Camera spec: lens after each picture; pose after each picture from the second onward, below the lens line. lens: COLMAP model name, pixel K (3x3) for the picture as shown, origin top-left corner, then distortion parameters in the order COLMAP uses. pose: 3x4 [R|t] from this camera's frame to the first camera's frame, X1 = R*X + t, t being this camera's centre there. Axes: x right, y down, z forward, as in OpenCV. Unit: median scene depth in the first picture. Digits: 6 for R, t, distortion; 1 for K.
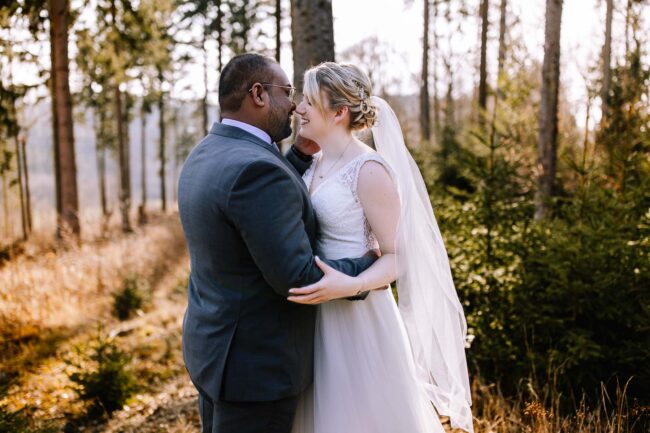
lens RADIAL K [[634.1, 0, 328.1], [0, 634.1, 216.9], [0, 0, 1]] dist [-0.014911, 0.000000]
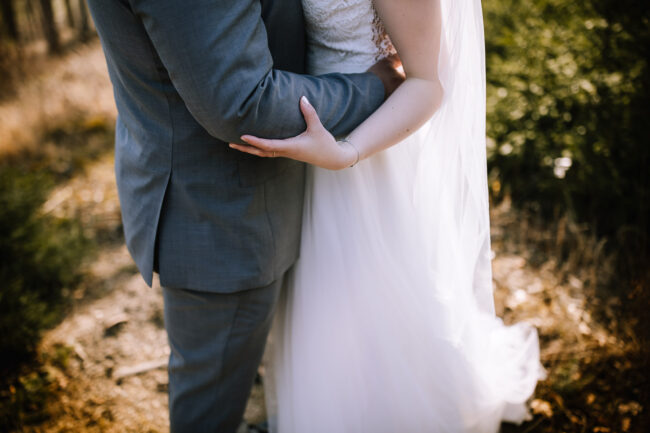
lens RADIAL K [[634.1, 0, 320.9], [0, 634.1, 211.2], [0, 0, 1]] dist [-0.014911, 0.000000]
pose [[0.987228, 0.064092, -0.145854, 0.041091], [-0.014904, 0.948648, 0.315983, 0.001343], [0.158616, -0.309773, 0.937487, 0.185804]]
